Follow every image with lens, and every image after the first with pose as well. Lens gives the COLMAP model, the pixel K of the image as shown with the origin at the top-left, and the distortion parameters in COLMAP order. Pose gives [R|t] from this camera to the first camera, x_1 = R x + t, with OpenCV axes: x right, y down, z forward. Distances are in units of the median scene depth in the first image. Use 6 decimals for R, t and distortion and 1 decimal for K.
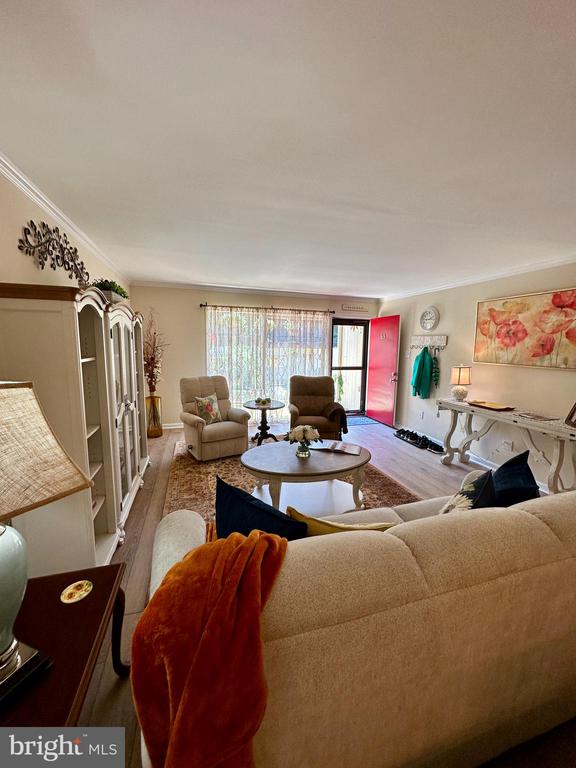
lens RADIAL K [[308.2, 0, 284.7], [0, 308.2, 382.7], [0, 0, 1]] dist [-0.004255, 0.000083]
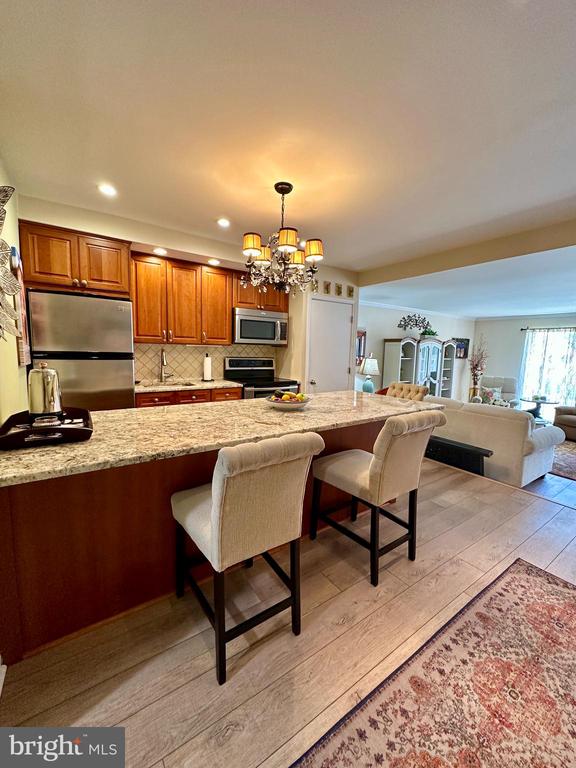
lens RADIAL K [[308.2, 0, 283.4], [0, 308.2, 384.1], [0, 0, 1]] dist [-0.004255, 0.000083]
pose [[0.309282, 0.092467, -0.946464, 0.874335], [-0.136742, 0.989243, 0.051962, 0.085850], [0.941088, 0.113351, 0.318599, -0.528752]]
